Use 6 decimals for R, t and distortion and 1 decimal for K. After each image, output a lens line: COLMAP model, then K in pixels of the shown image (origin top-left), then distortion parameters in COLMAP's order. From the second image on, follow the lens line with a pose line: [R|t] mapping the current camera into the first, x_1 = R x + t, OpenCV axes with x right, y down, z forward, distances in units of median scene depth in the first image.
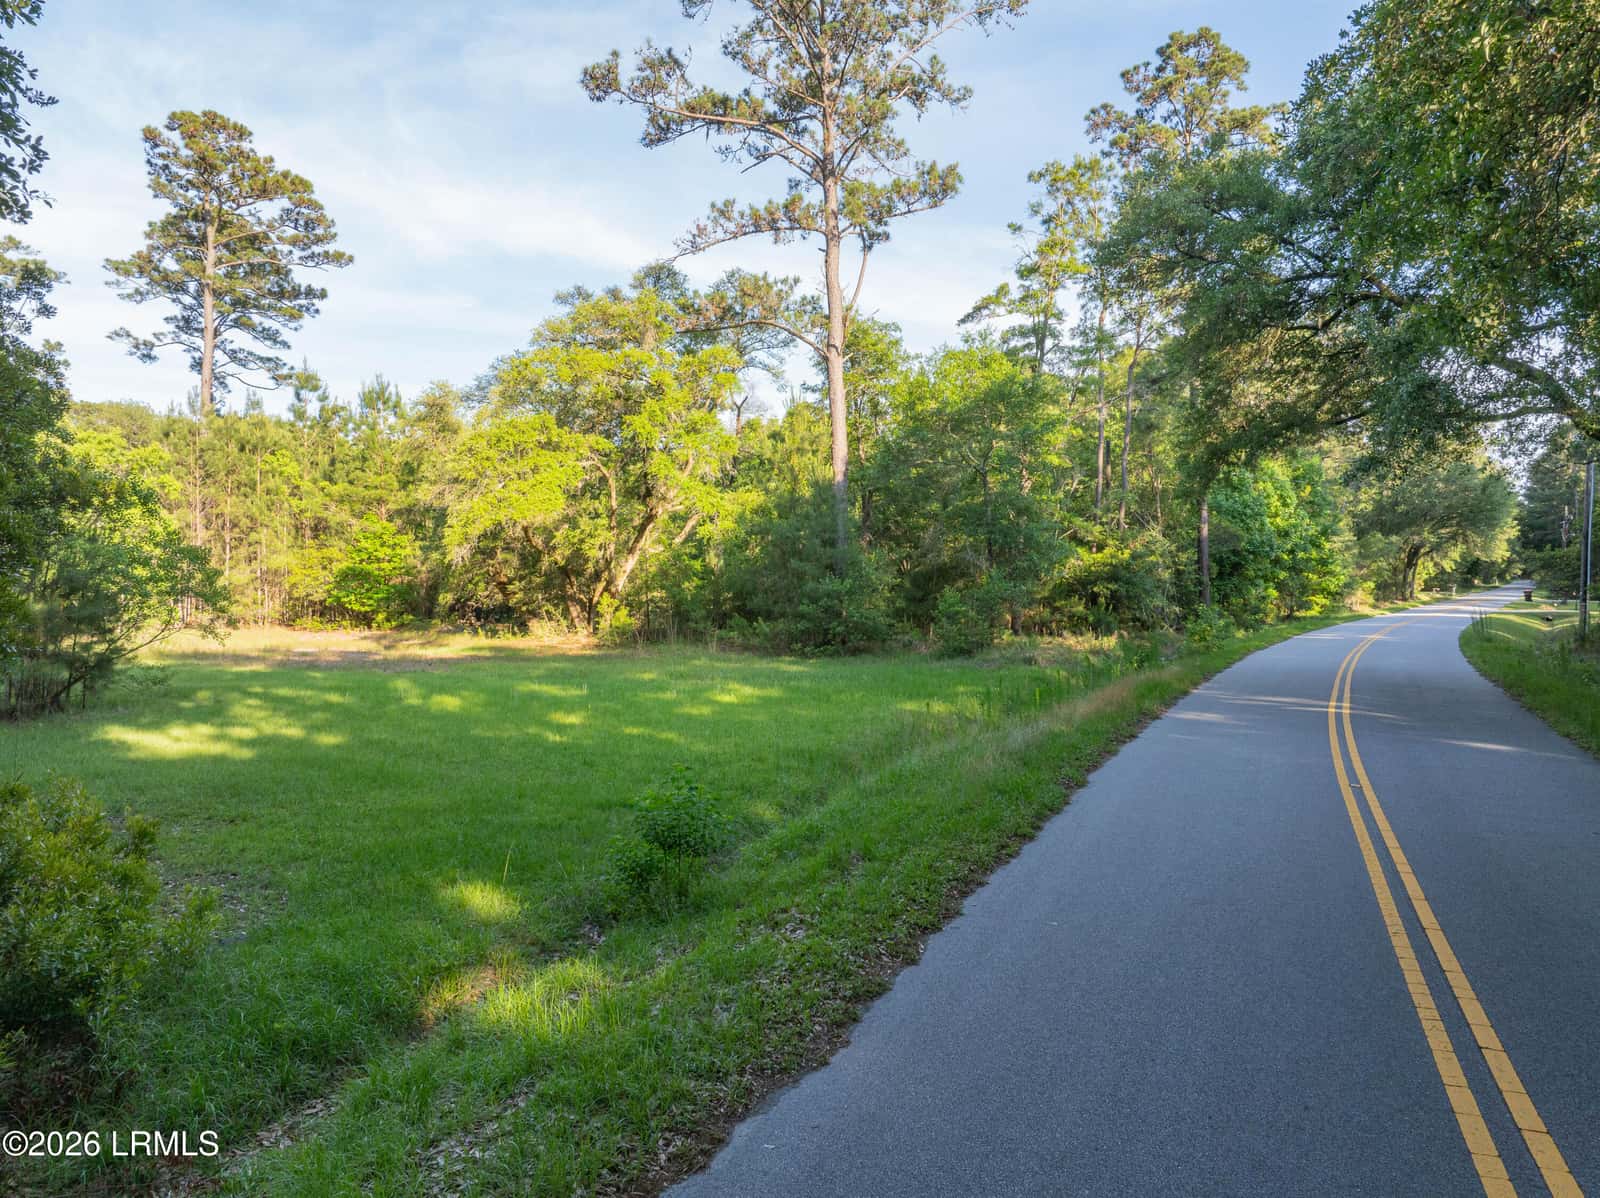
lens RADIAL K [[1152.4, 0, 809.7], [0, 1152.4, 569.4], [0, 0, 1]] dist [-0.028114, 0.022556]
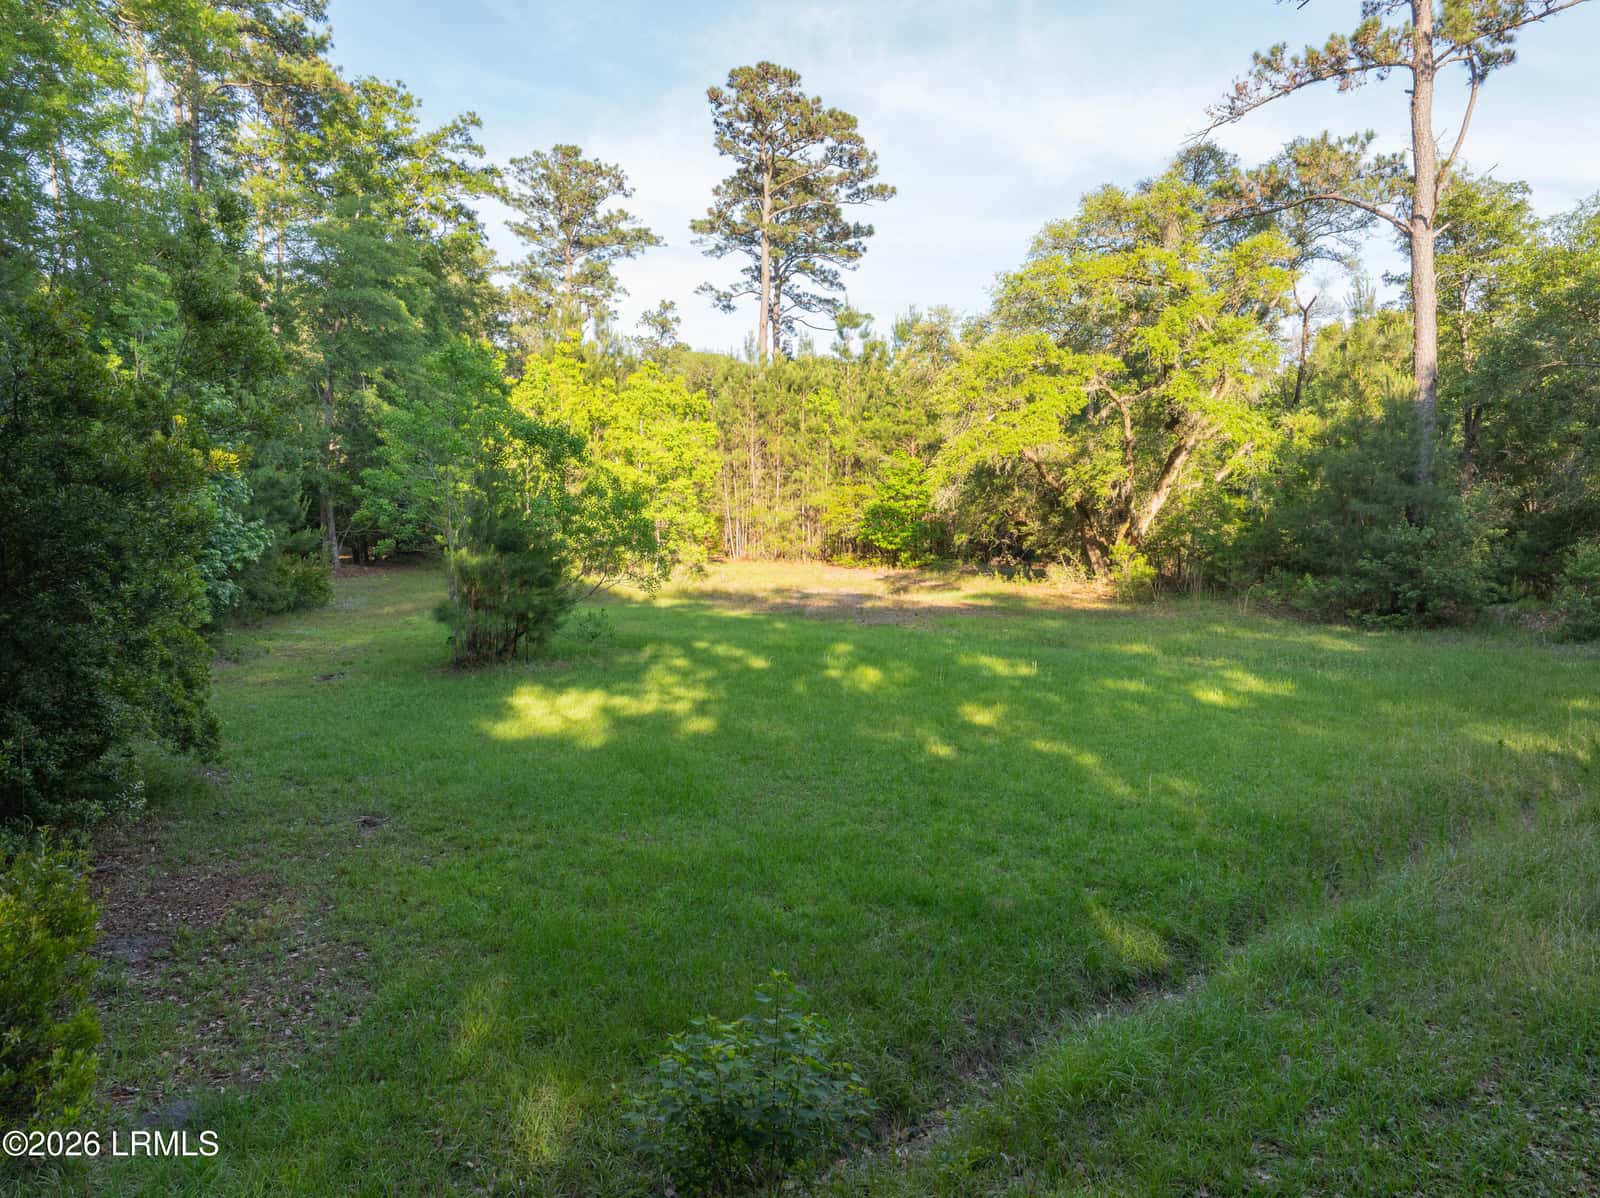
lens RADIAL K [[1152.4, 0, 809.7], [0, 1152.4, 569.4], [0, 0, 1]] dist [-0.028114, 0.022556]
pose [[0.877349, 0.026668, -0.479111, 0.028272], [0.003603, 0.998060, 0.062150, -0.009180], [0.479839, -0.056253, 0.875551, 0.111770]]
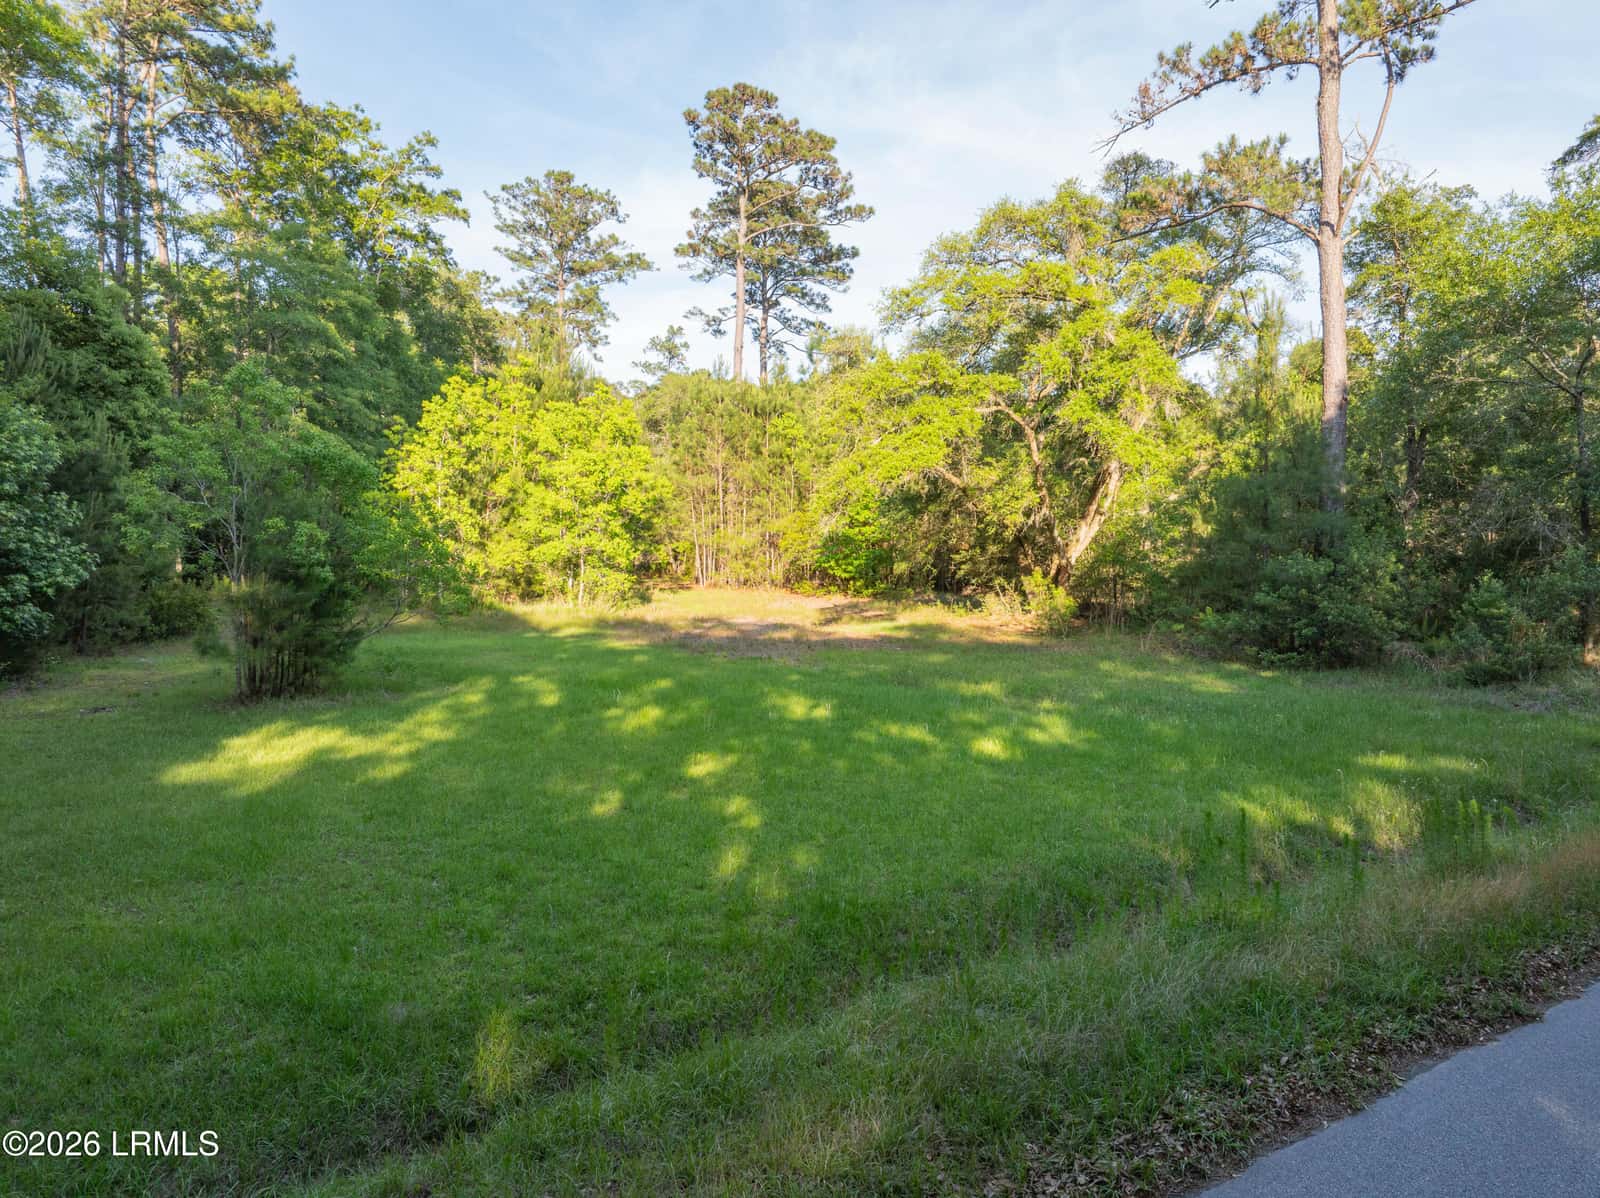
lens RADIAL K [[1152.4, 0, 809.7], [0, 1152.4, 569.4], [0, 0, 1]] dist [-0.028114, 0.022556]
pose [[0.852217, 0.020337, -0.522793, 0.098372], [0.000216, 0.999230, 0.039223, -0.009023], [0.523188, -0.033540, 0.851557, 0.190072]]
